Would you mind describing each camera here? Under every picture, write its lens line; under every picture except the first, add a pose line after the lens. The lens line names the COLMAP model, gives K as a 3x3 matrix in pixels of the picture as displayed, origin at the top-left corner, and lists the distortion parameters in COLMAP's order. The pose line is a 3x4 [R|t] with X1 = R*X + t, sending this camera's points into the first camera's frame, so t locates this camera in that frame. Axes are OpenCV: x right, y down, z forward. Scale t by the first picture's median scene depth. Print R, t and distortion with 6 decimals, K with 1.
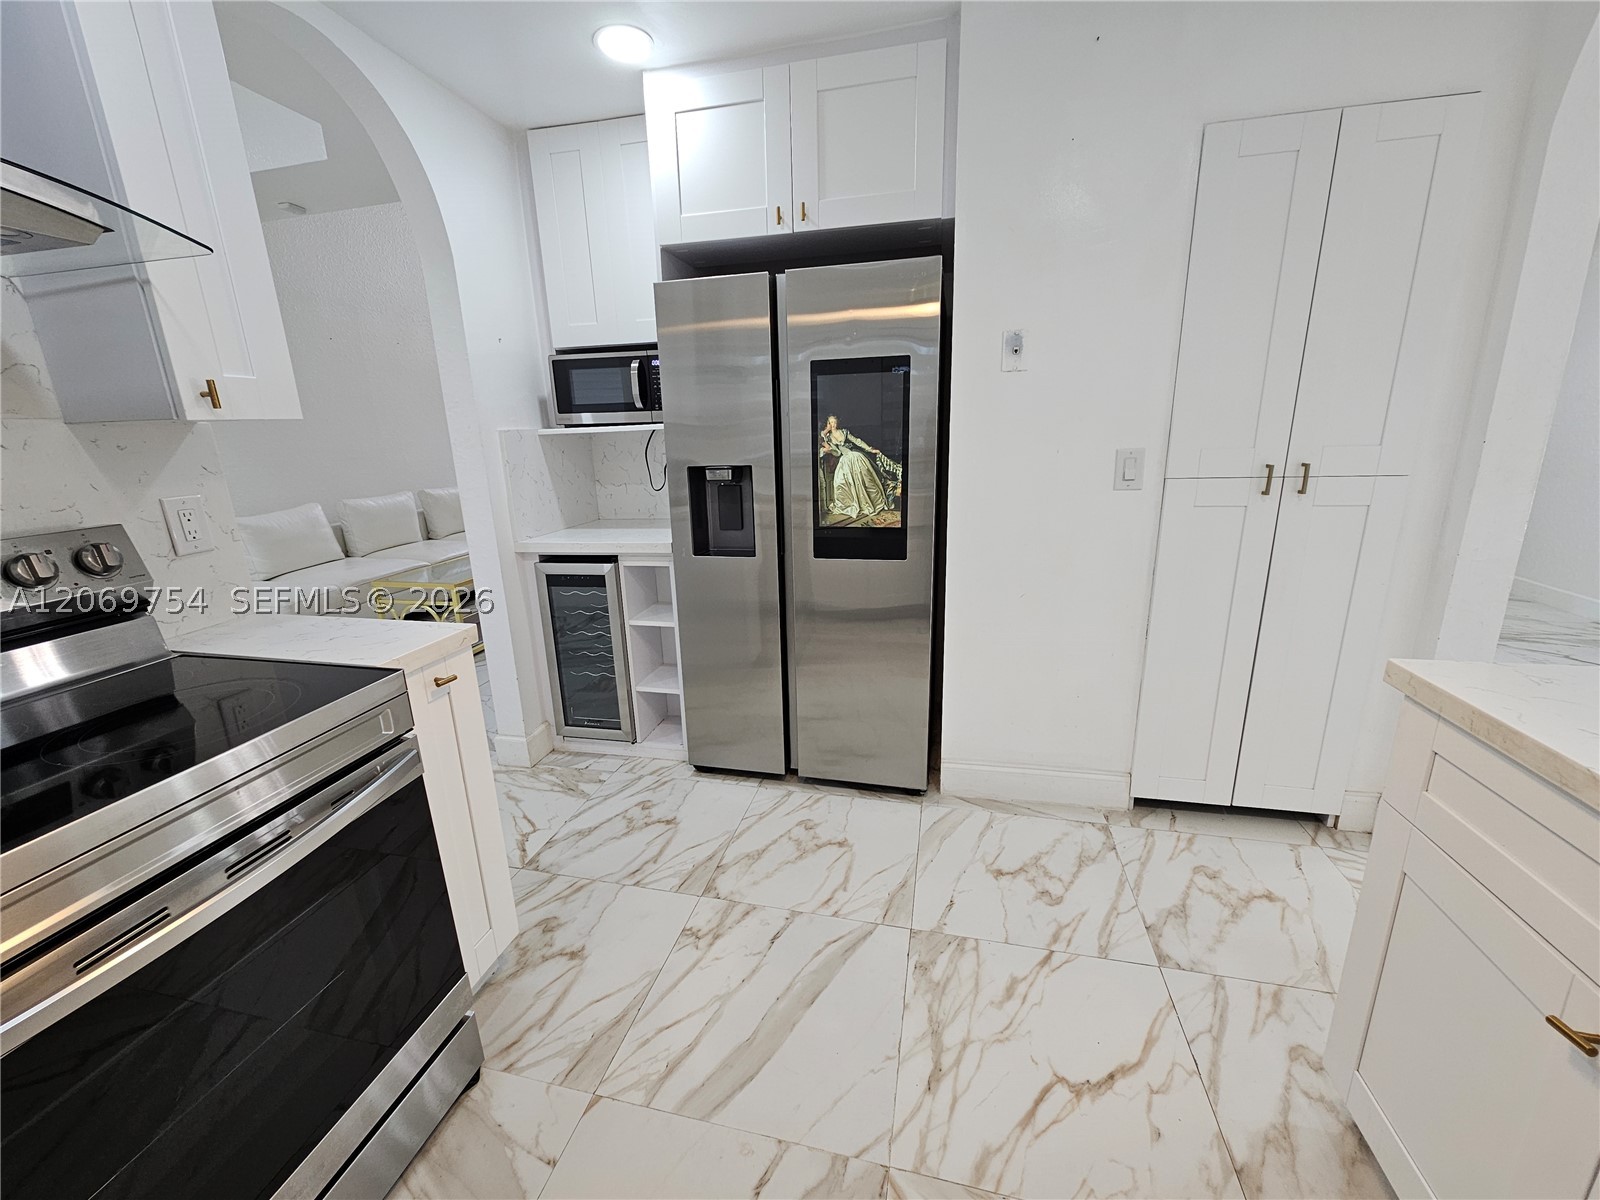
lens RADIAL K [[653.5, 0, 784.1], [0, 653.5, 600.3], [0, 0, 1]] dist [0.001522, -0.001182]
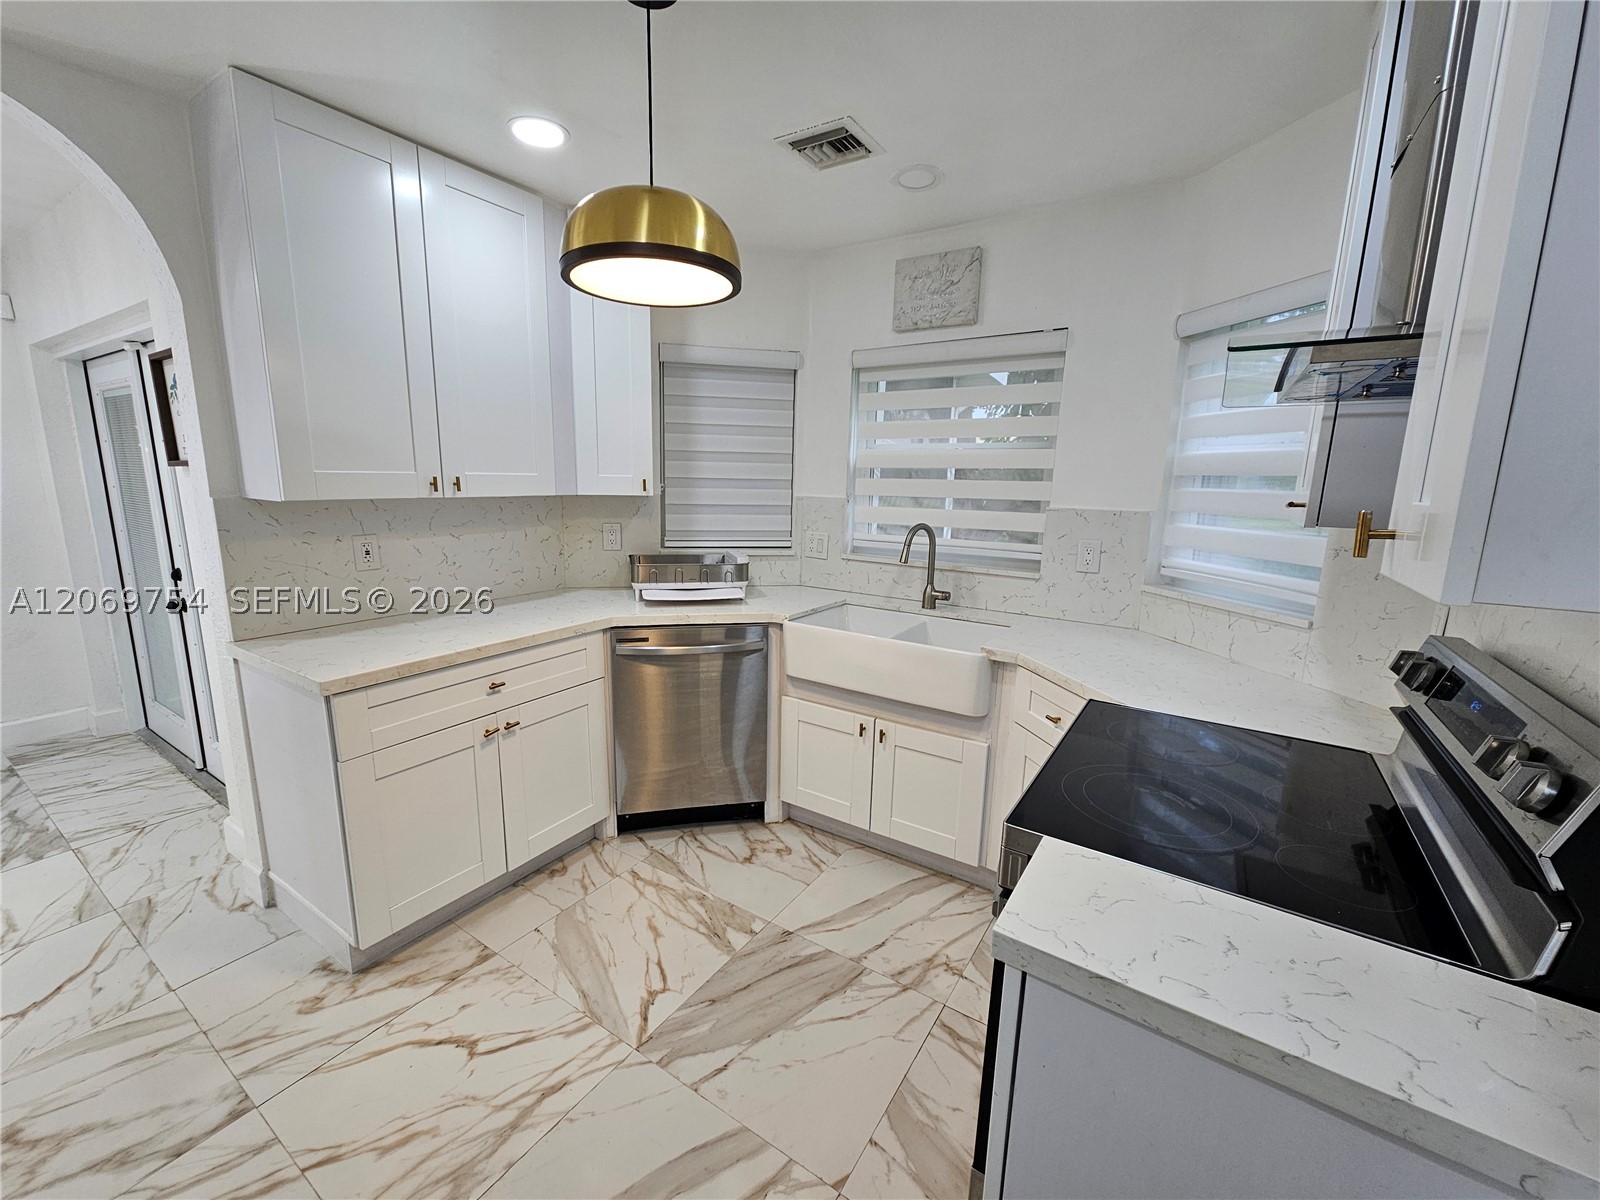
lens RADIAL K [[653.5, 0, 788.2], [0, 653.5, 595.2], [0, 0, 1]] dist [0.001522, -0.001182]
pose [[-0.941912, -0.045139, 0.332813, -0.506672], [0.100537, 0.907596, 0.407631, -0.492629], [-0.320460, 0.417412, -0.850337, 1.486580]]
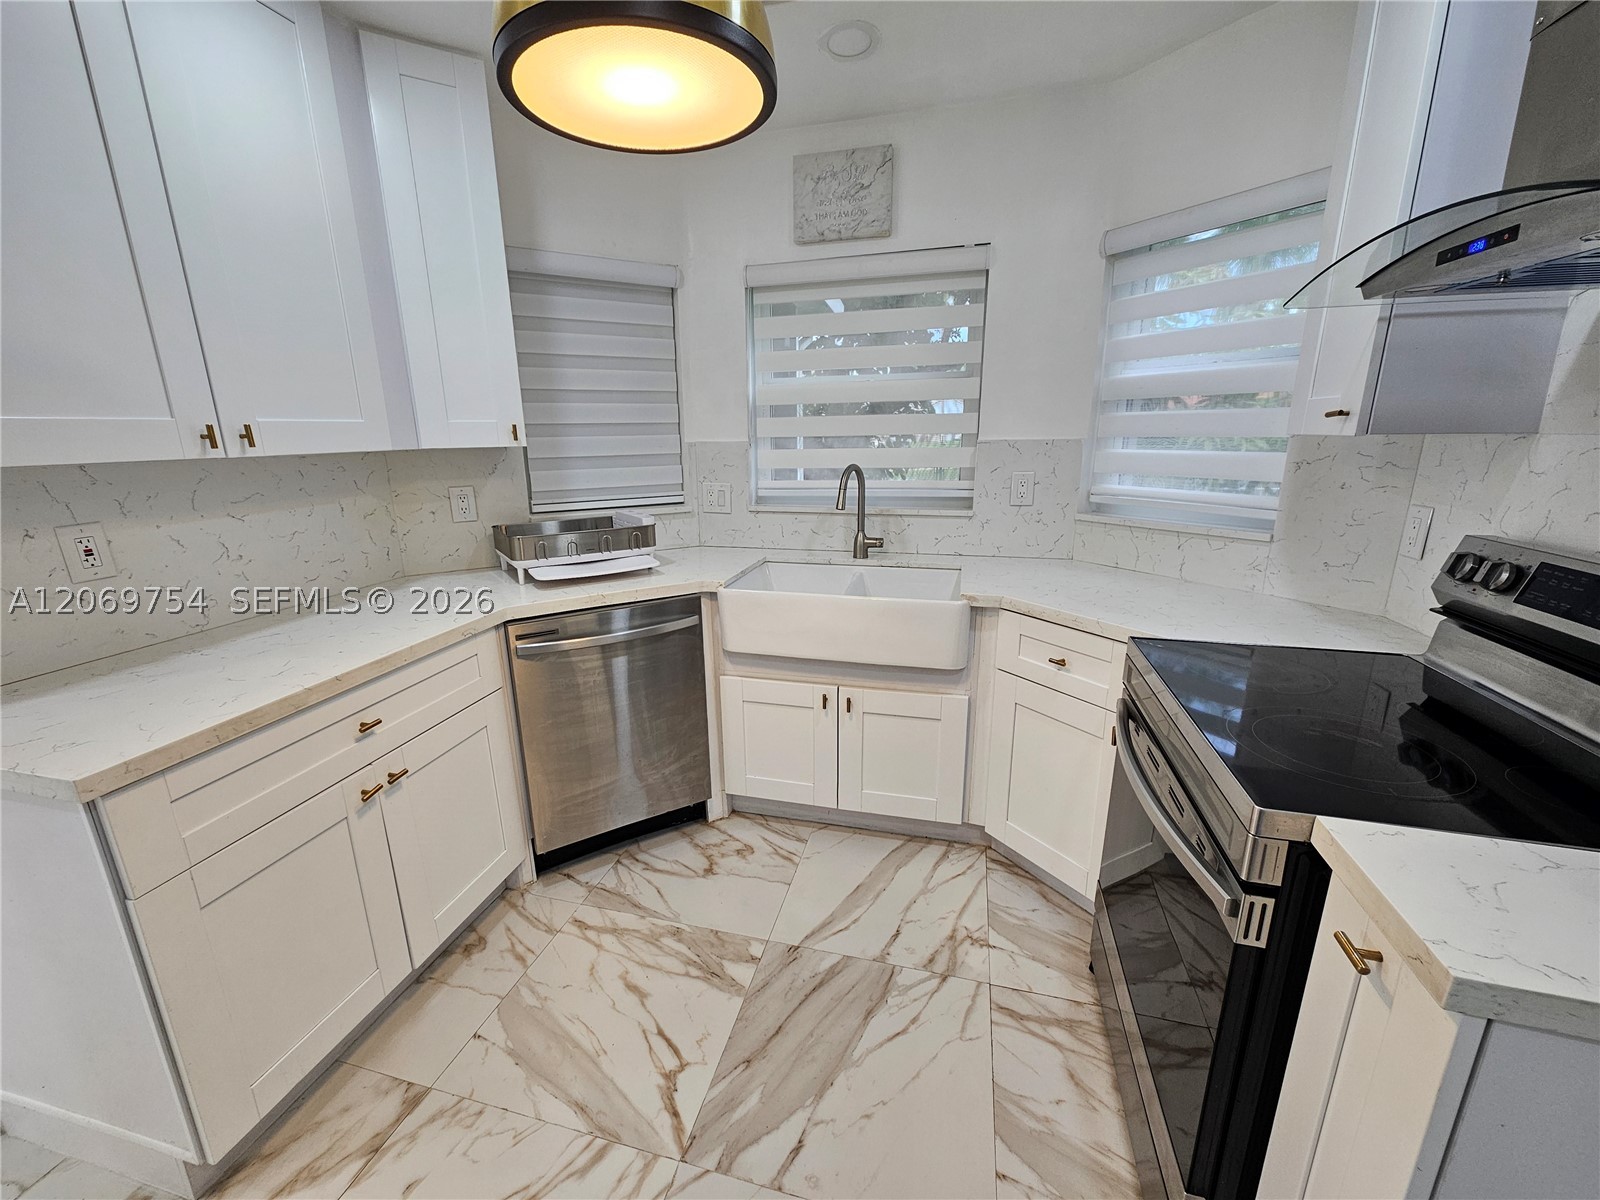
lens RADIAL K [[653.5, 0, 787.4], [0, 653.5, 597.4], [0, 0, 1]] dist [0.001522, -0.001182]
pose [[-0.998579, 0.042768, 0.031797, -0.081549], [0.052900, 0.867780, 0.494126, -0.415978], [-0.006461, 0.495105, -0.868809, 1.306550]]
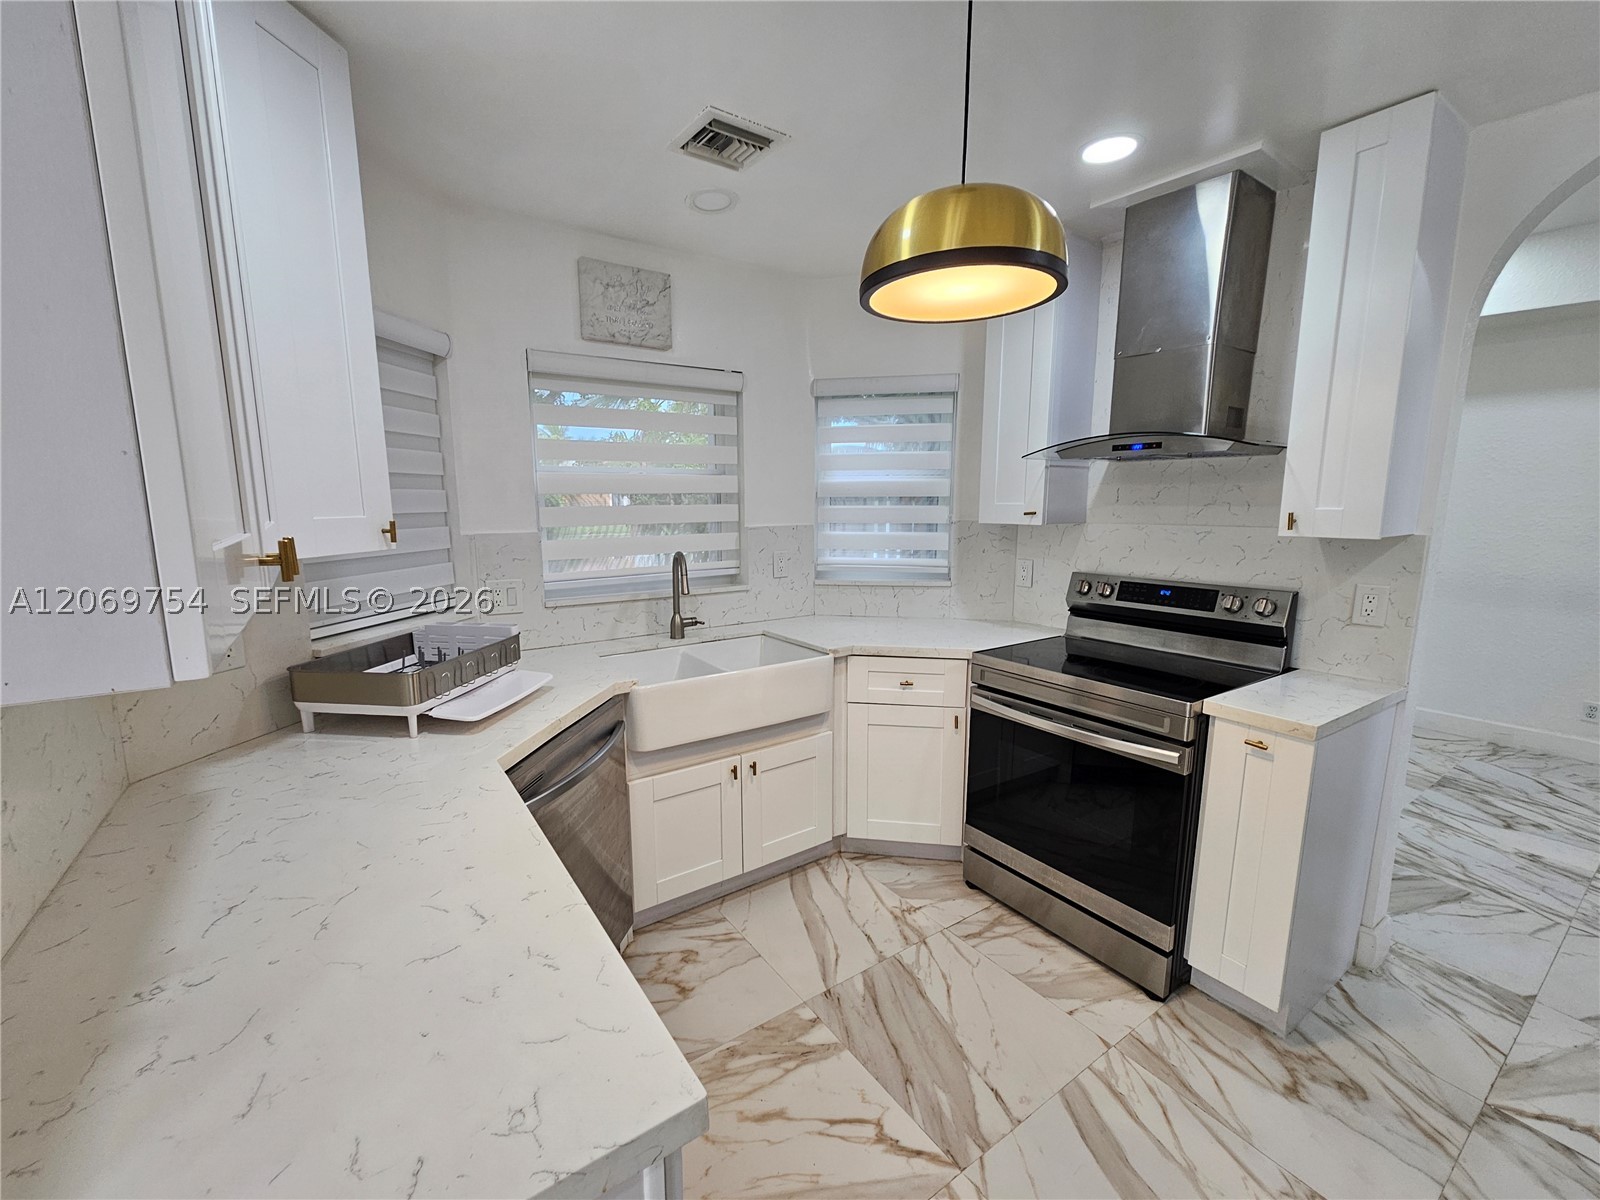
lens RADIAL K [[653.5, 0, 782.9], [0, 653.5, 598.2], [0, 0, 1]] dist [0.001522, -0.001182]
pose [[-0.672160, 0.148012, -0.725461, 0.976037], [-0.167705, 0.923915, 0.343884, -0.420492], [0.721163, 0.352809, -0.596196, 0.980082]]
